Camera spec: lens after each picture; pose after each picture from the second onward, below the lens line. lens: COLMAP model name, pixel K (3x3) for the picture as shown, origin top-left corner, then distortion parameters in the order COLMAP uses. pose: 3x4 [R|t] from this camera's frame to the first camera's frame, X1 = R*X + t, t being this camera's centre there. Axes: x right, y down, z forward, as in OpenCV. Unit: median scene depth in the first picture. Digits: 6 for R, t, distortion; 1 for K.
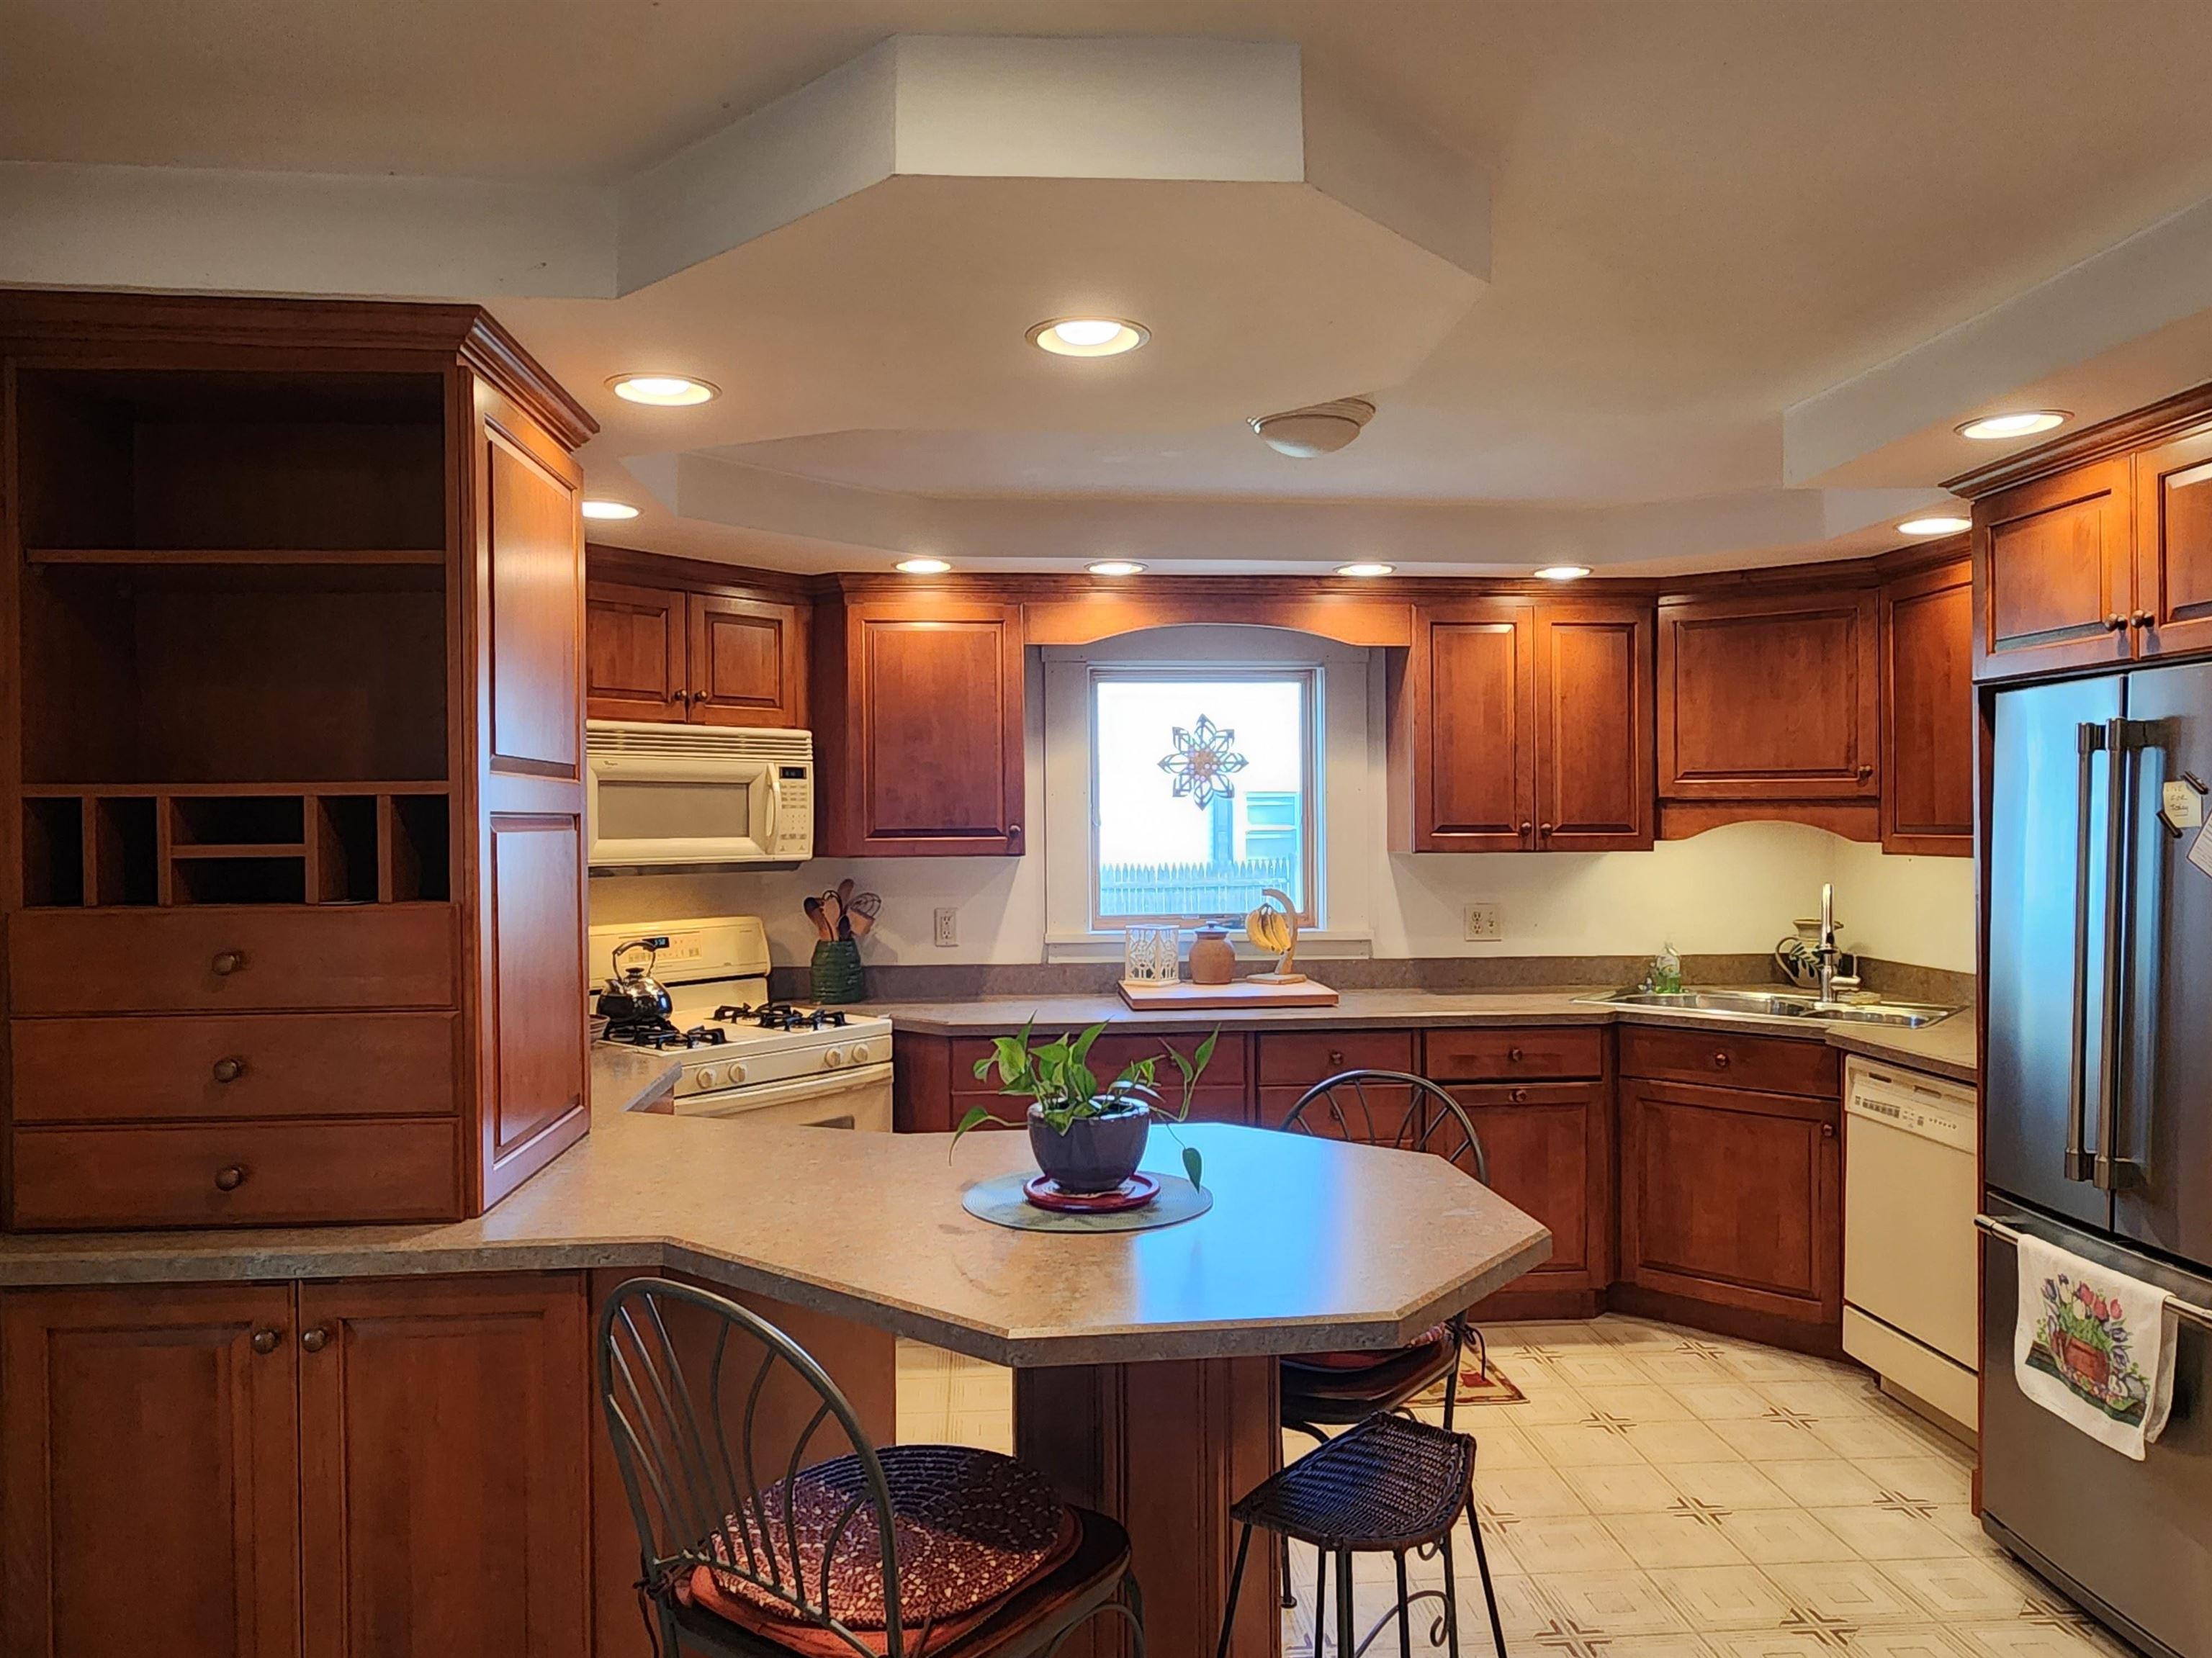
lens RADIAL K [[1498.5, 0, 1099.4], [0, 1498.5, 823.5], [0, 0, 1]] dist [0.011870, -0.004402]
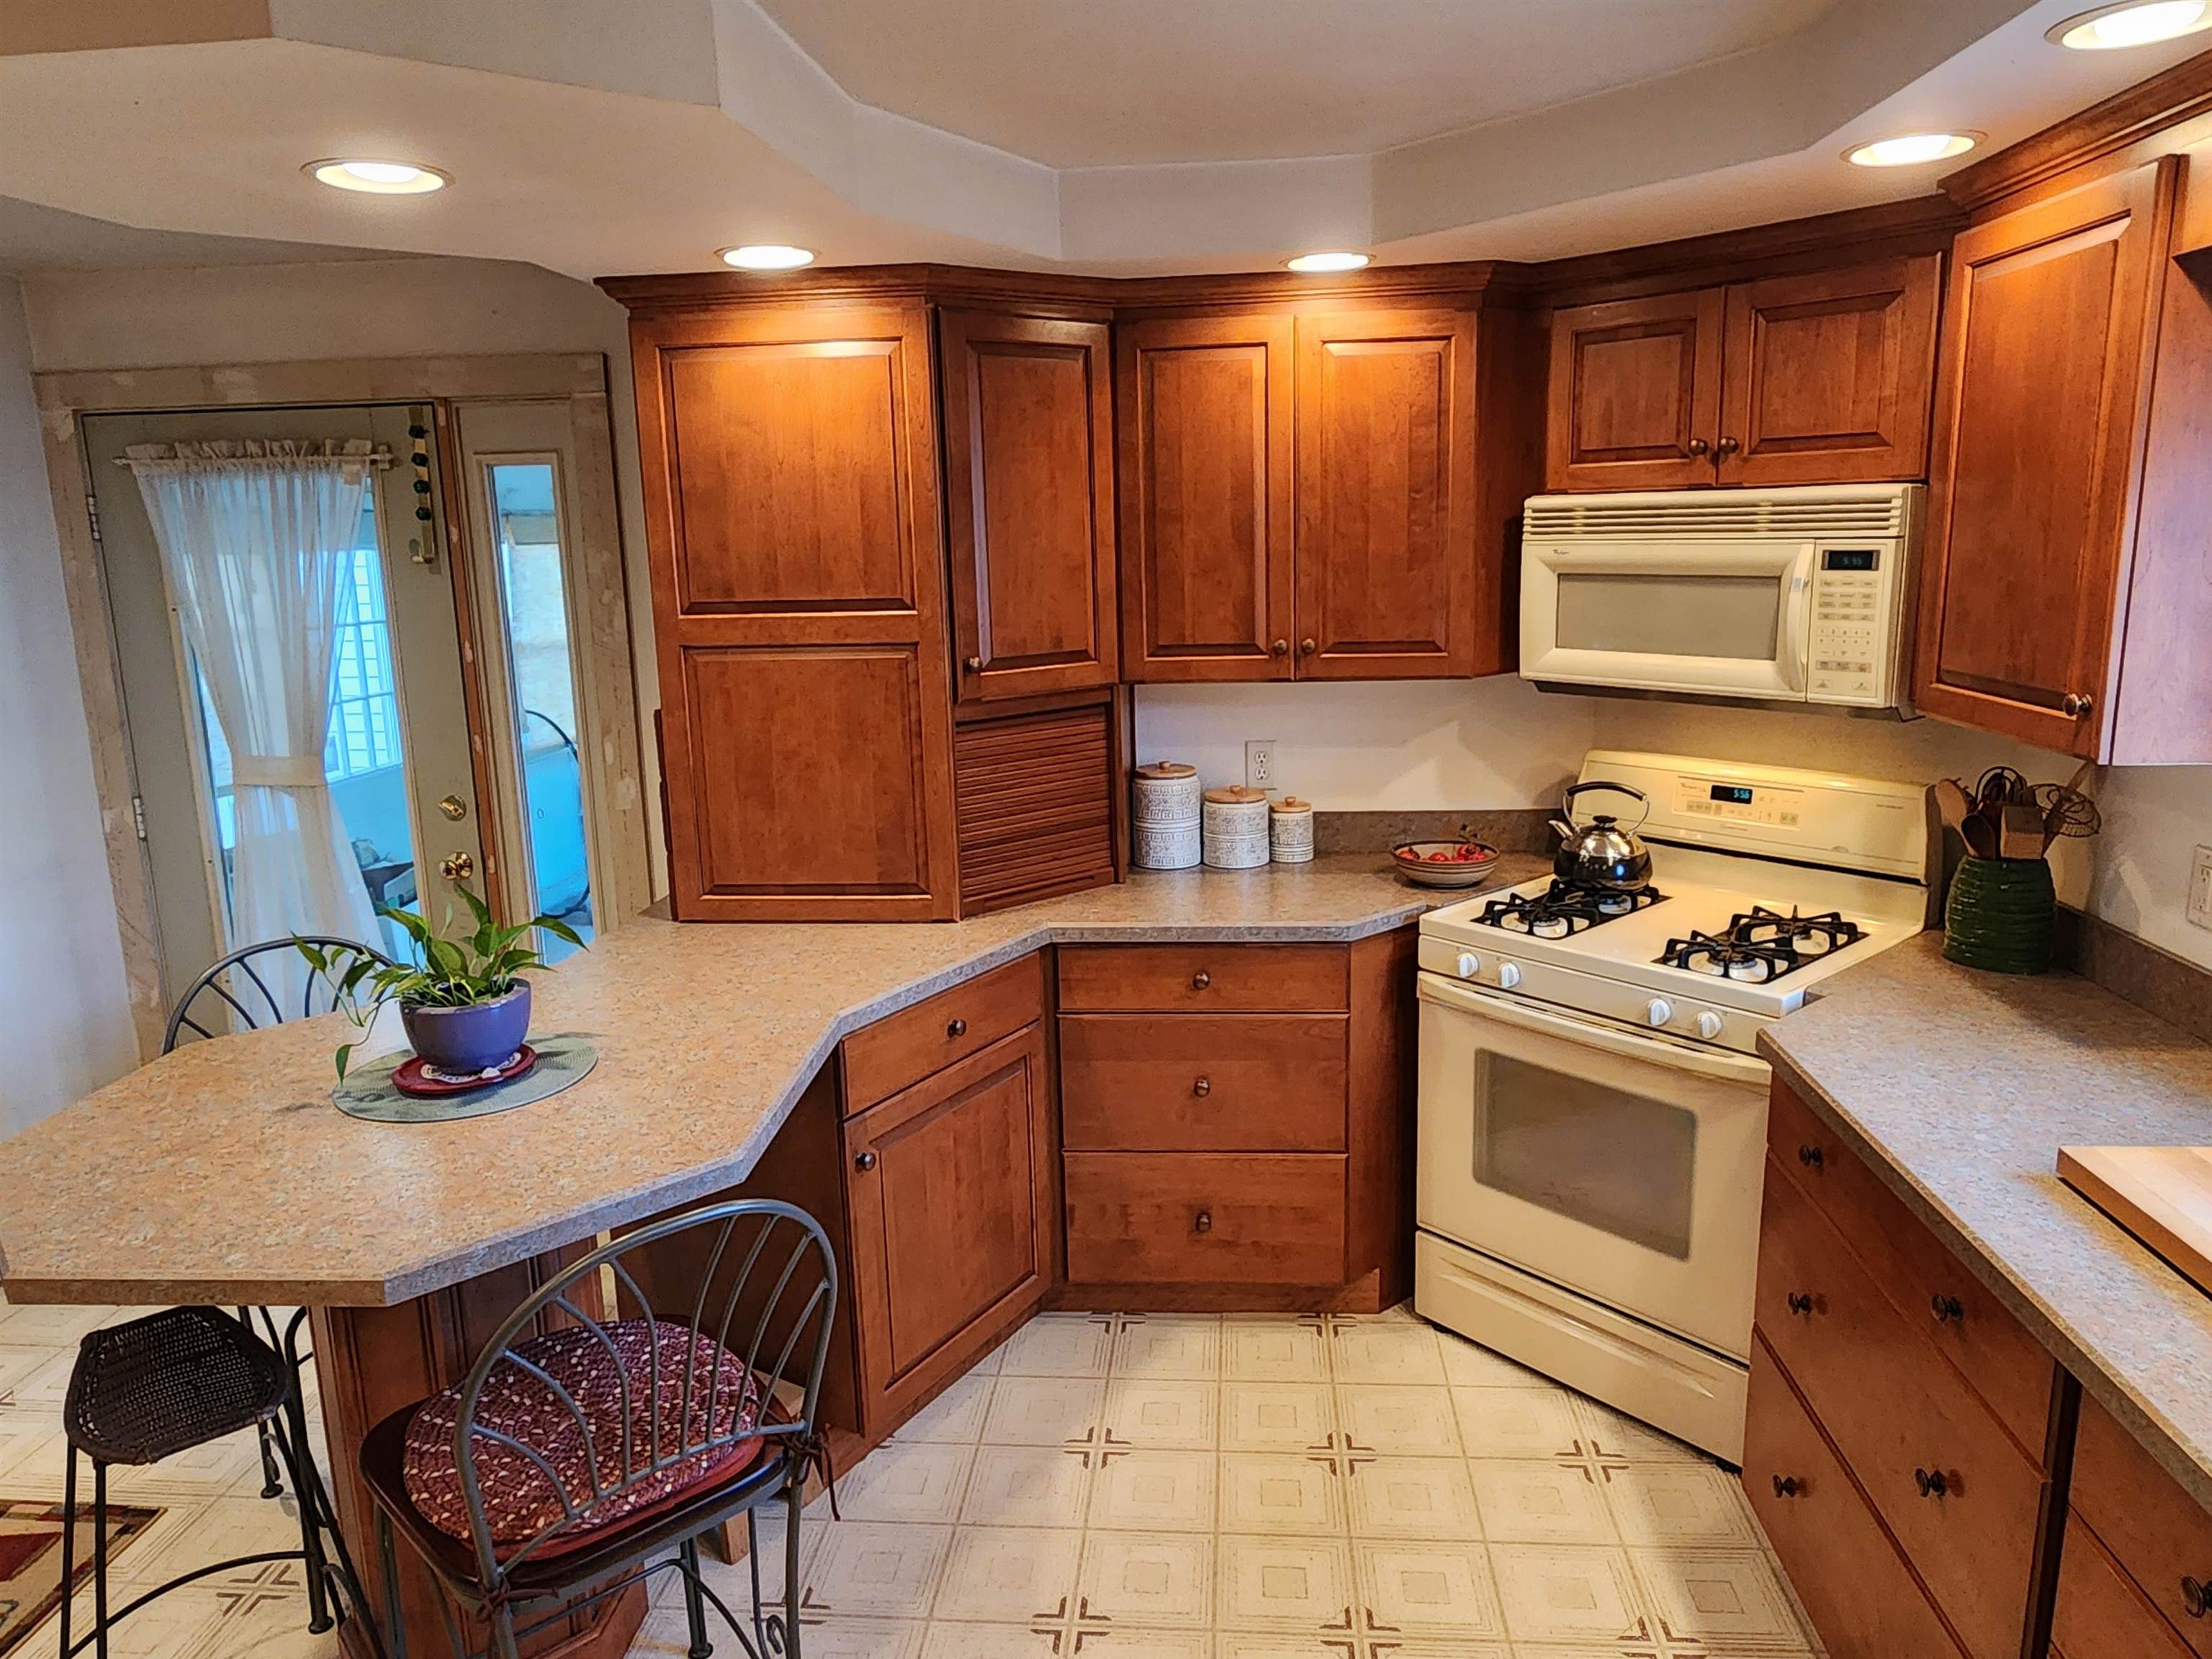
lens RADIAL K [[1498.6, 0, 1099.4], [0, 1498.6, 824.0], [0, 0, 1]] dist [0.011870, -0.004402]
pose [[-0.170930, 0.207246, -0.963240, 0.436210], [0.023374, 0.978206, 0.206318, -0.059991], [0.985006, 0.012752, -0.172049, 0.790442]]
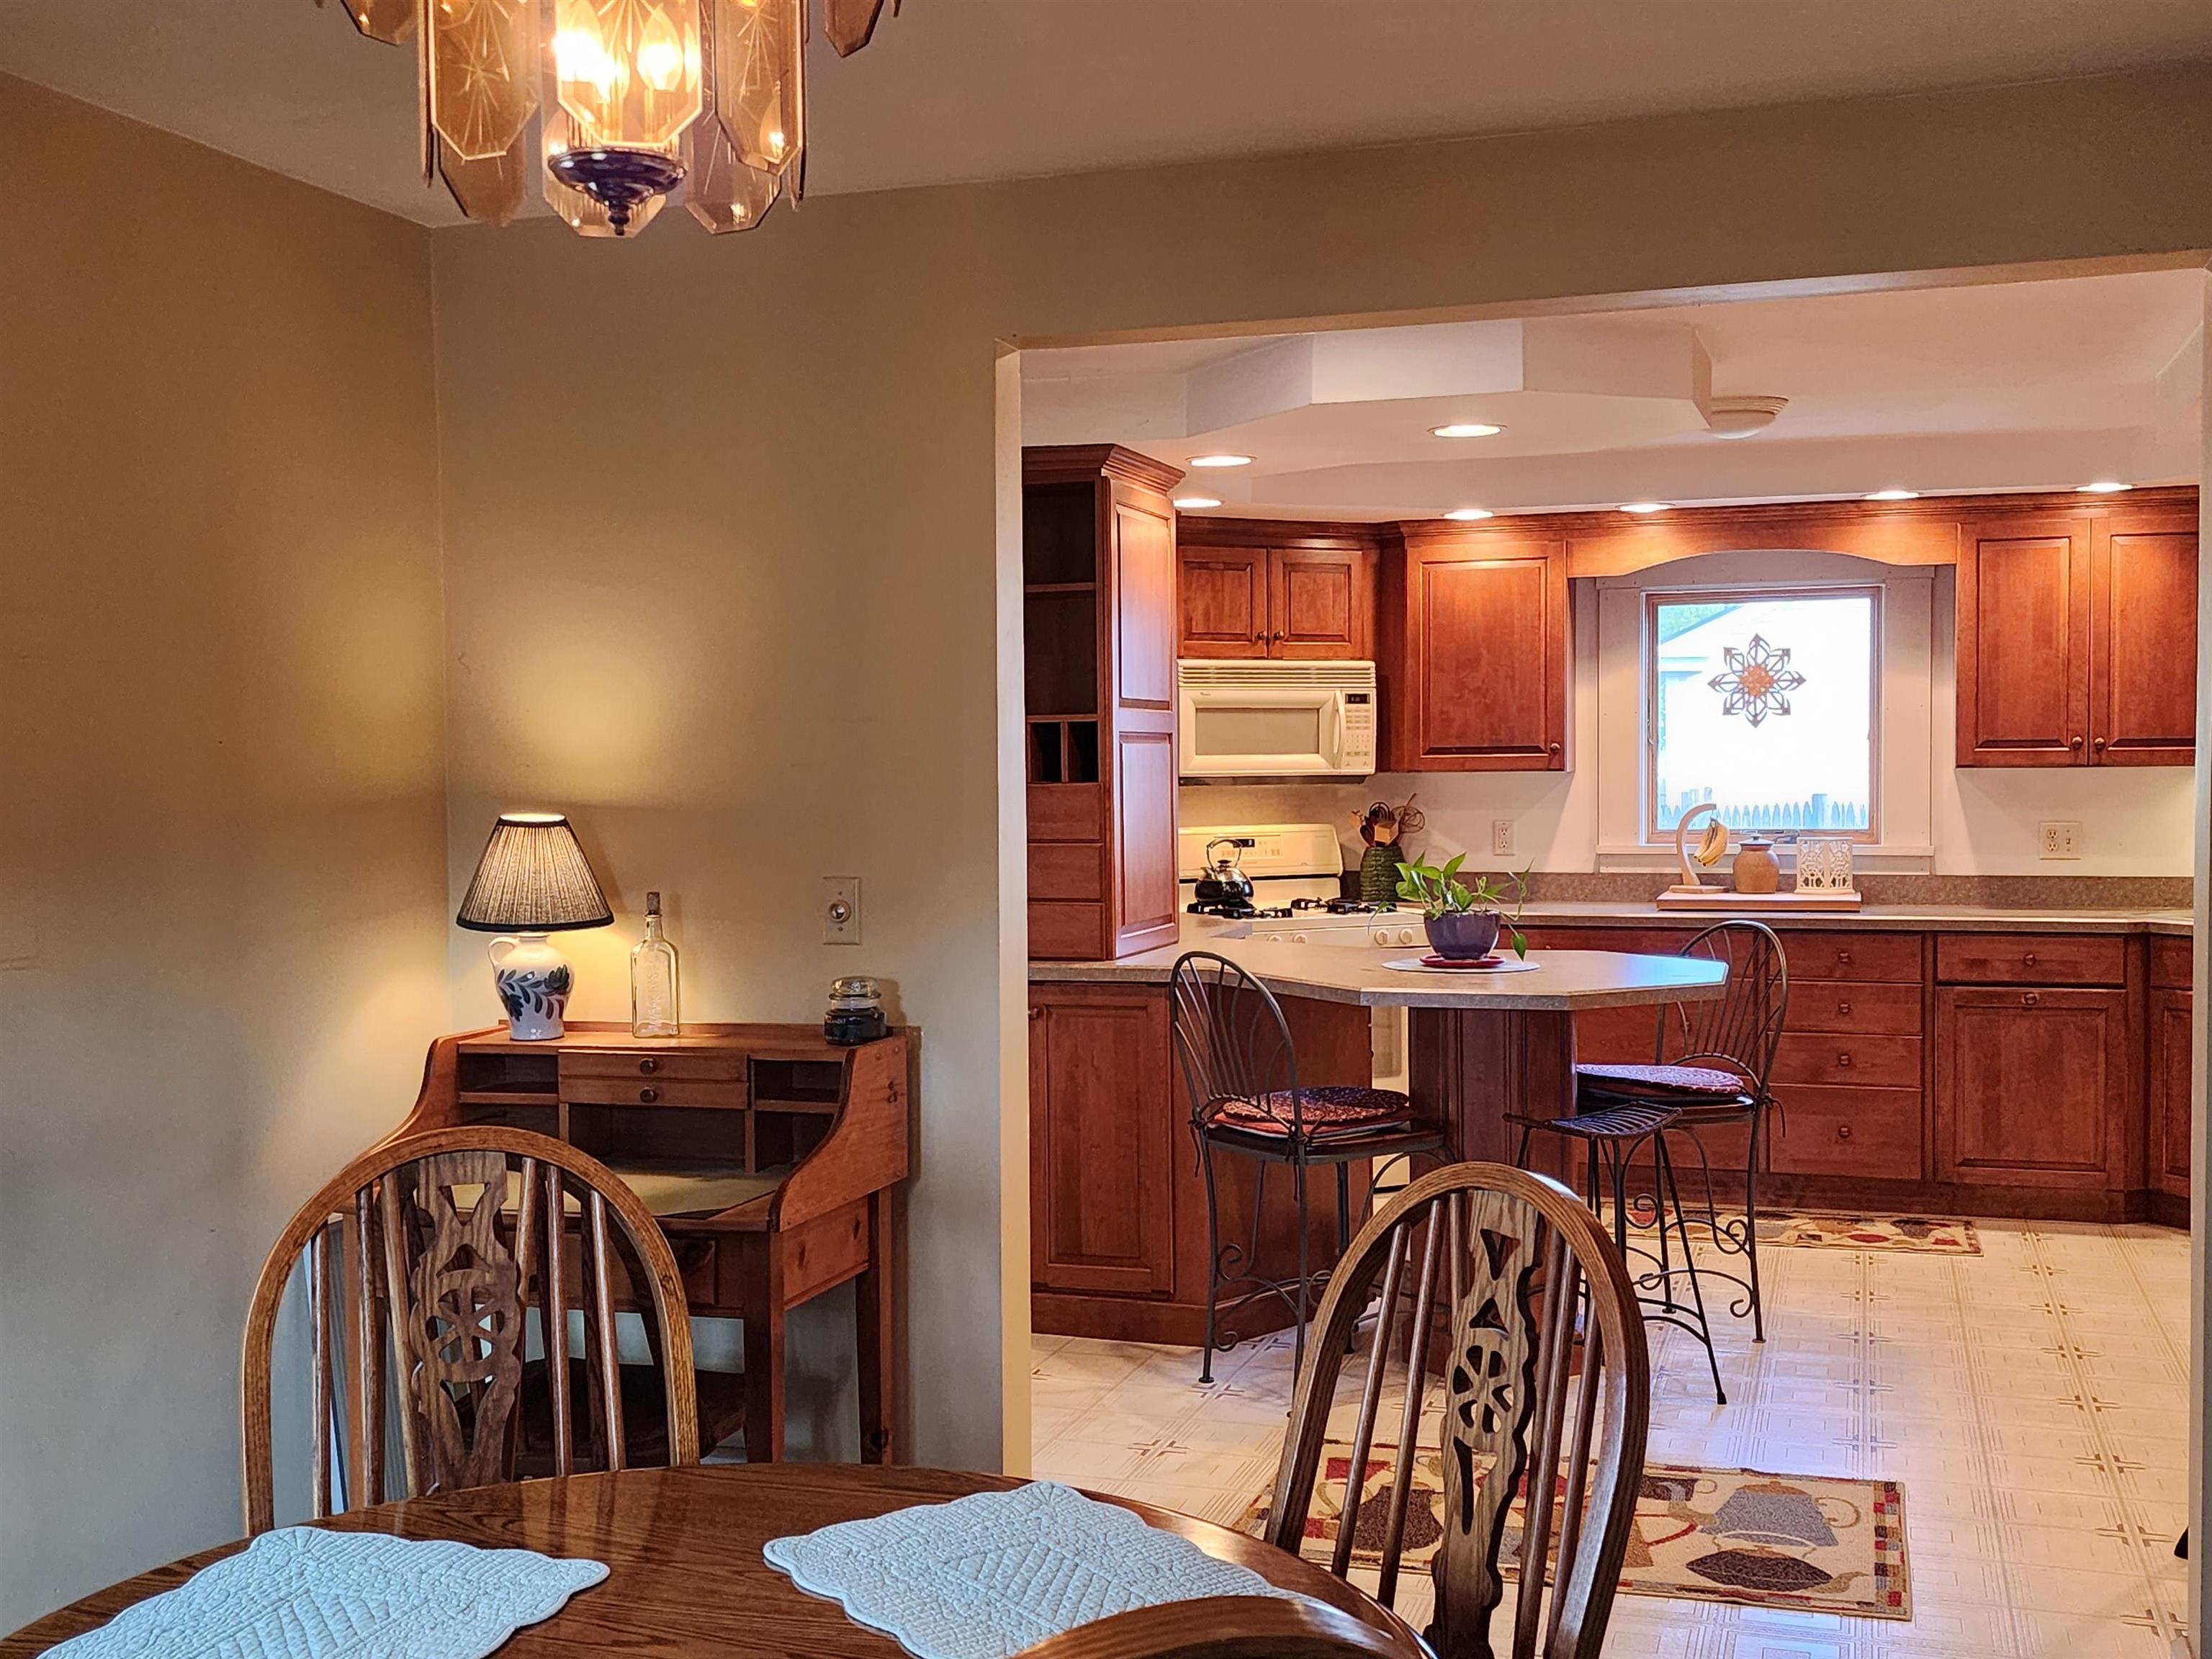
lens RADIAL K [[2358.8, 0, 1096.8], [0, 2358.8, 855.7], [0, 0, 1]] dist [0.172990, -0.408262]
pose [[0.924864, 0.013547, -0.380058, 0.297834], [0.002207, 0.999157, 0.040985, 0.011881], [0.380293, -0.038745, 0.924054, -0.750136]]
